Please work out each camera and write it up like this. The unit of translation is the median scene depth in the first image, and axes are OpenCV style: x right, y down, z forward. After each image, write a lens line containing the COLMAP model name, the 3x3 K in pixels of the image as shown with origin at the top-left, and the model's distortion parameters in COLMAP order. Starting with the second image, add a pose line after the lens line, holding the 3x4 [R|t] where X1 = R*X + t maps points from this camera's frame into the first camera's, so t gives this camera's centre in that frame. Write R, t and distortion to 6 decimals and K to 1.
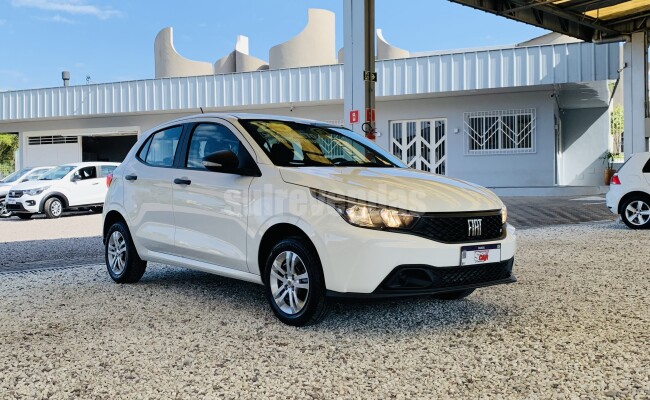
lens RADIAL K [[697.3, 0, 325.0], [0, 697.3, 200.0], [0, 0, 1]] dist [0.020970, -0.013811]
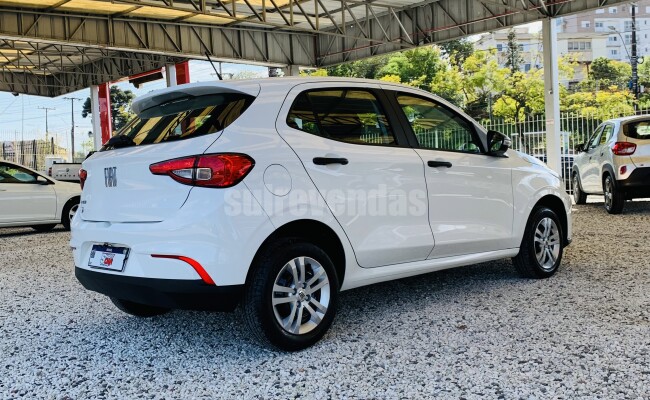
lens RADIAL K [[697.3, 0, 325.0], [0, 697.3, 200.0], [0, 0, 1]] dist [0.020970, -0.013811]
pose [[-0.133280, -0.018070, 0.990914, -0.561152], [0.071021, 0.997089, 0.027735, -0.009296], [-0.988530, 0.074072, -0.131609, 0.698759]]
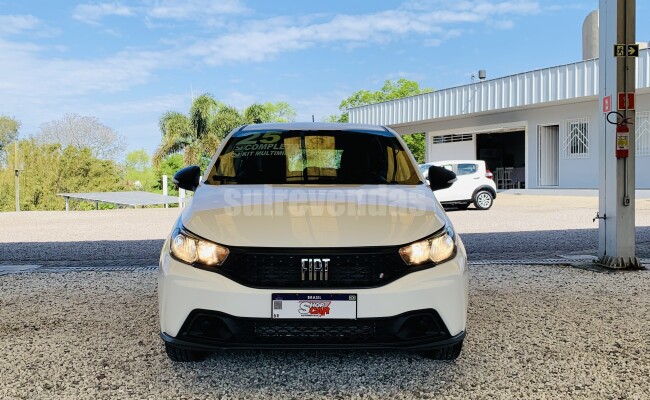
lens RADIAL K [[697.3, 0, 325.0], [0, 697.3, 200.0], [0, 0, 1]] dist [0.020970, -0.013811]
pose [[0.772030, 0.015559, -0.635396, 0.301185], [-0.007513, 0.999854, 0.015355, -0.020370], [0.635542, -0.007081, 0.772034, 0.182268]]
